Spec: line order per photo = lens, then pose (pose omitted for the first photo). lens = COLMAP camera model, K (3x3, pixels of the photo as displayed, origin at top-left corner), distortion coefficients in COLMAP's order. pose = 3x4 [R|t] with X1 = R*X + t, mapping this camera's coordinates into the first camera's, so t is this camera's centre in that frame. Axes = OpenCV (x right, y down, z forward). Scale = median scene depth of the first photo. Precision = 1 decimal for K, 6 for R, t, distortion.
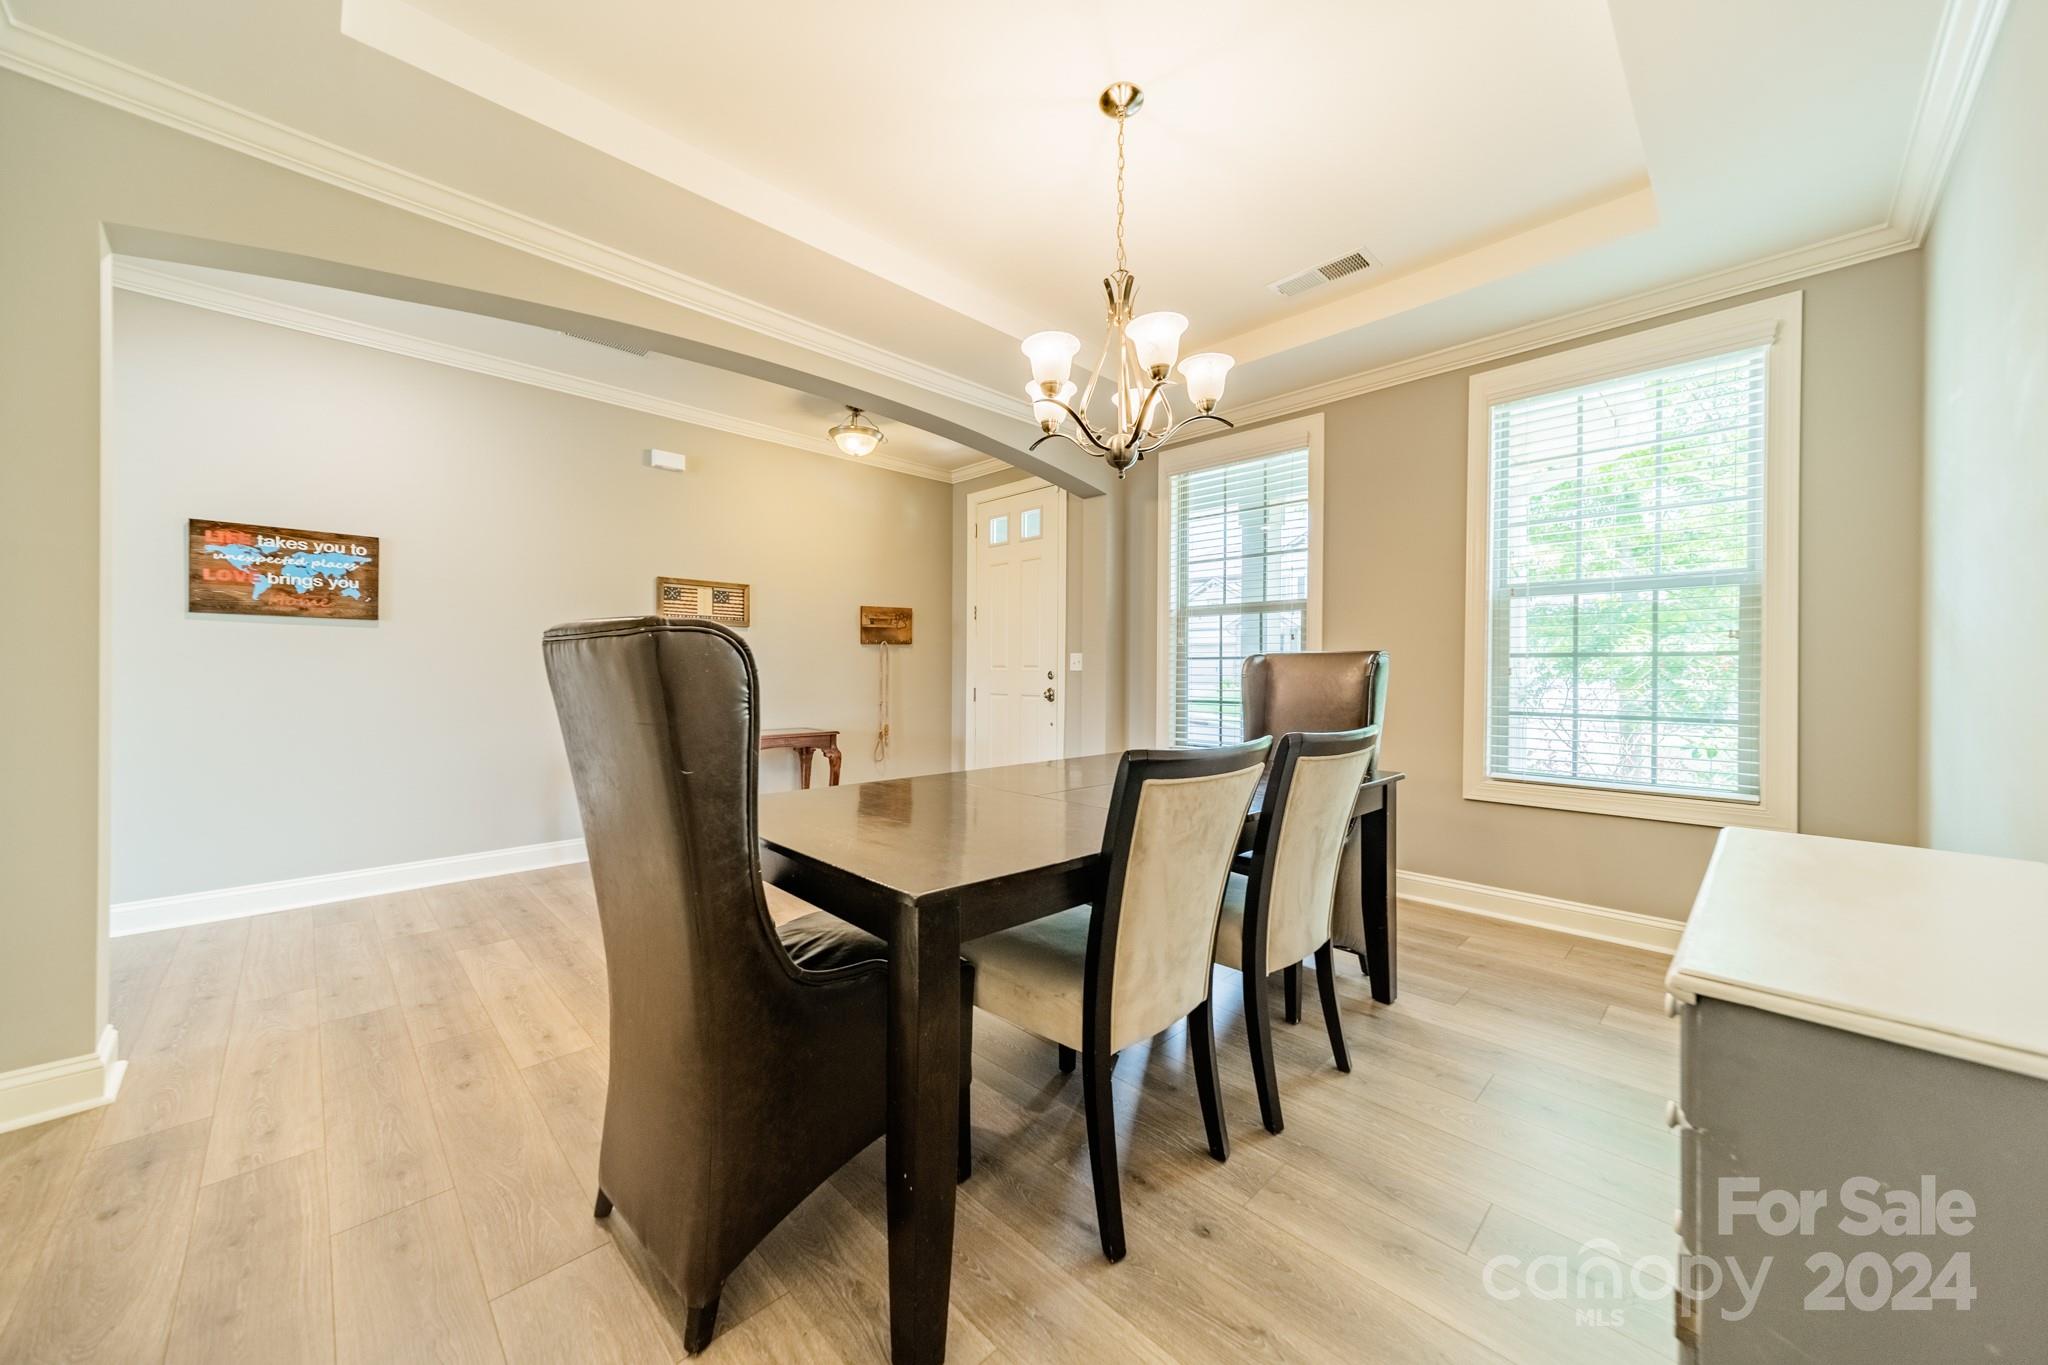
lens RADIAL K [[731.5, 0, 1022.7], [0, 731.5, 675.7], [0, 0, 1]] dist [0.013952, 0.000075]
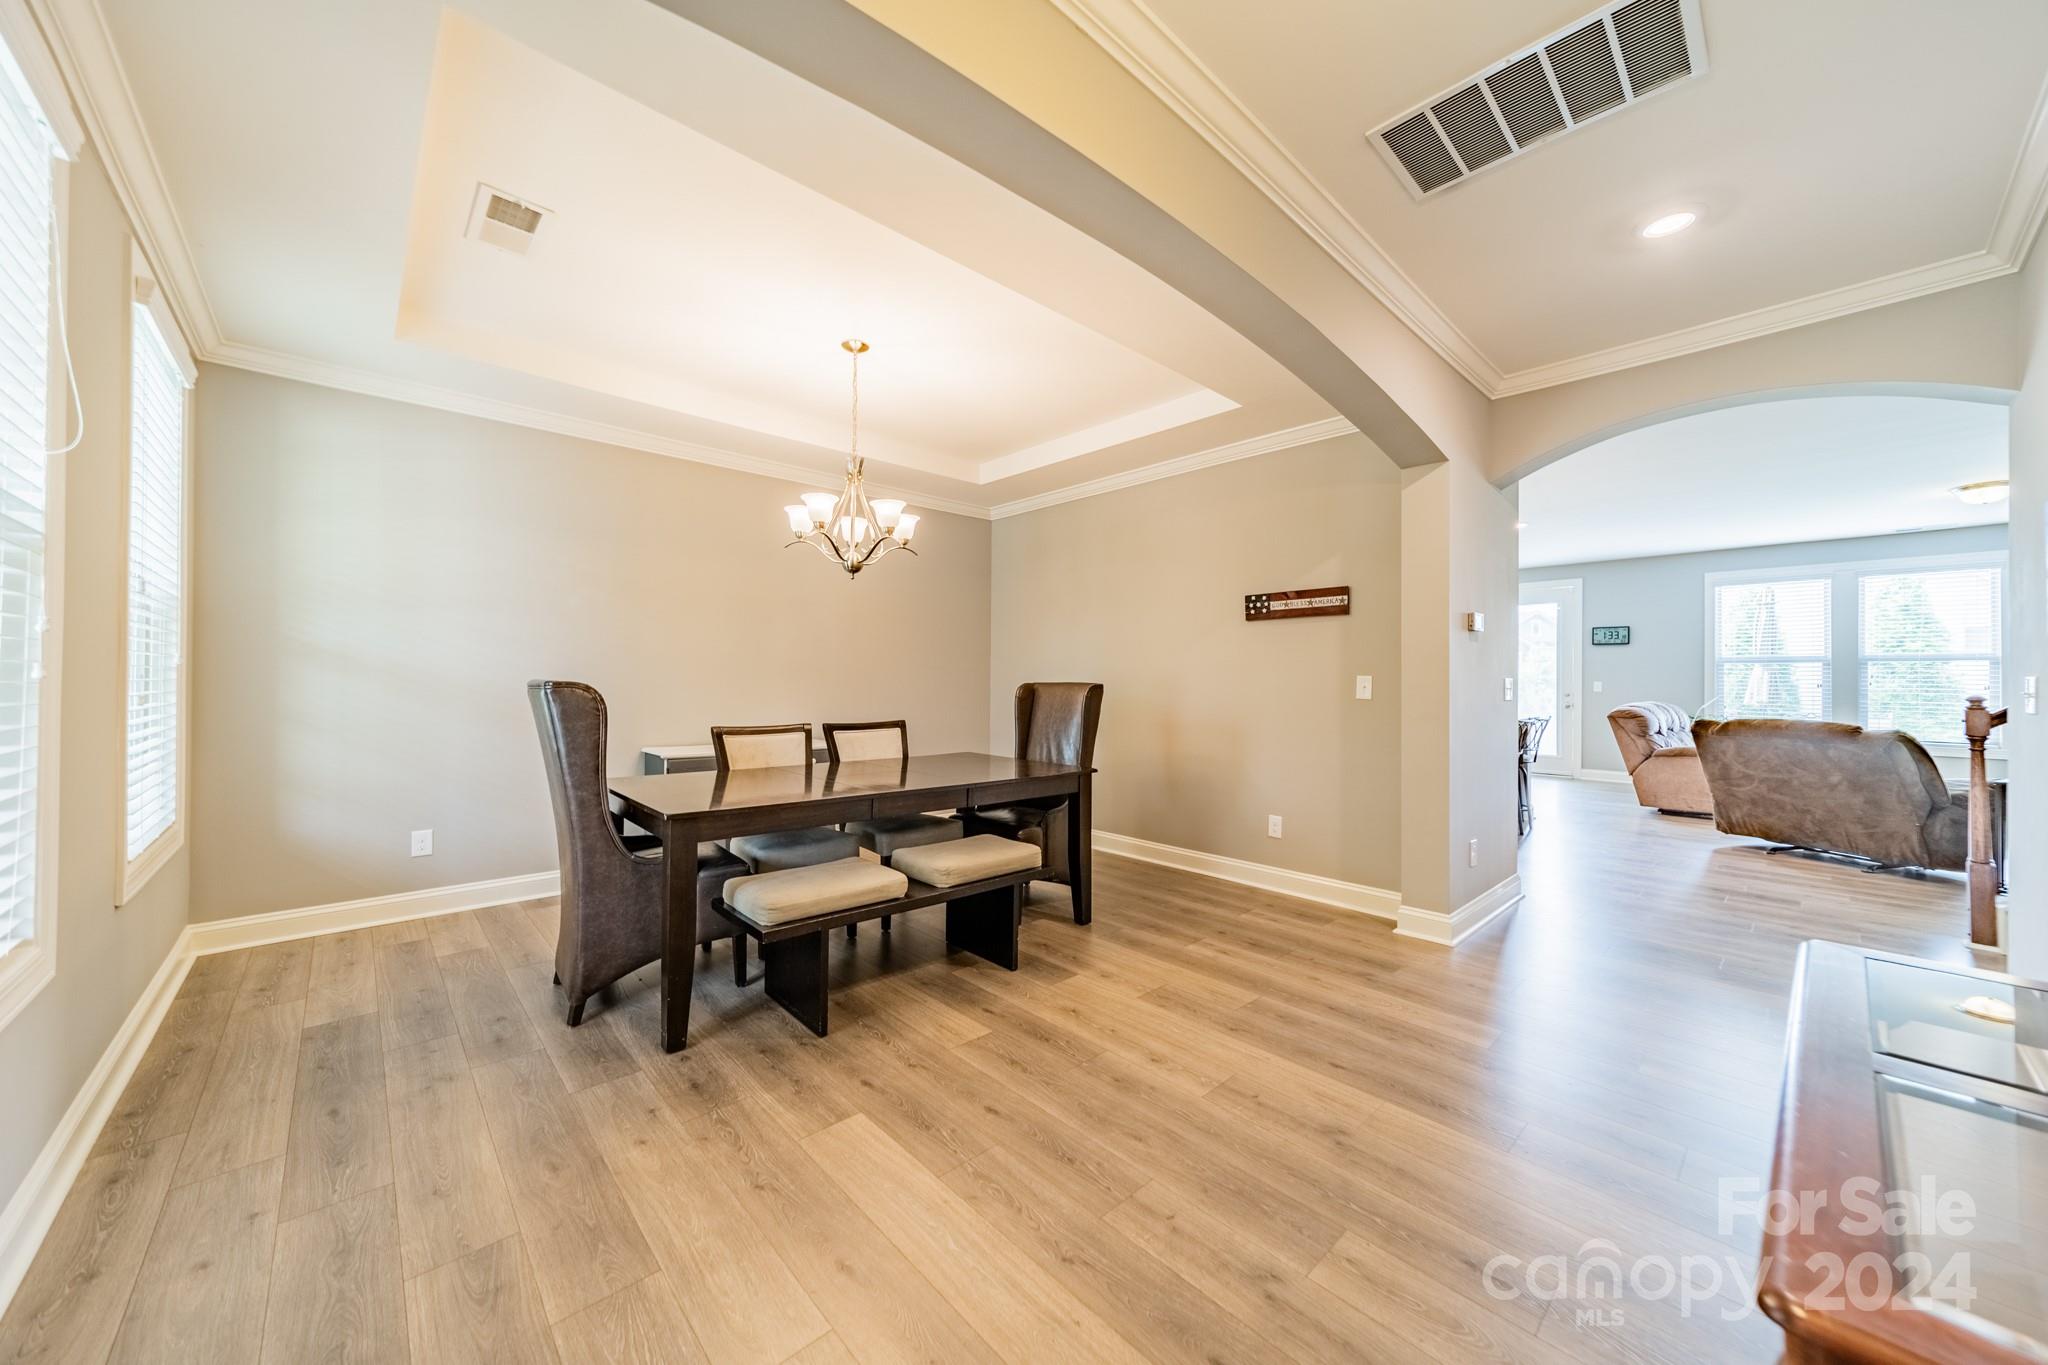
lens RADIAL K [[731.5, 0, 1025.7], [0, 731.5, 680.3], [0, 0, 1]] dist [0.013952, 0.000075]
pose [[-0.999501, -0.014703, 0.027953, -0.275649], [-0.014733, 0.999891, -0.000886, -0.050480], [-0.027937, -0.001298, -0.999609, 2.478706]]
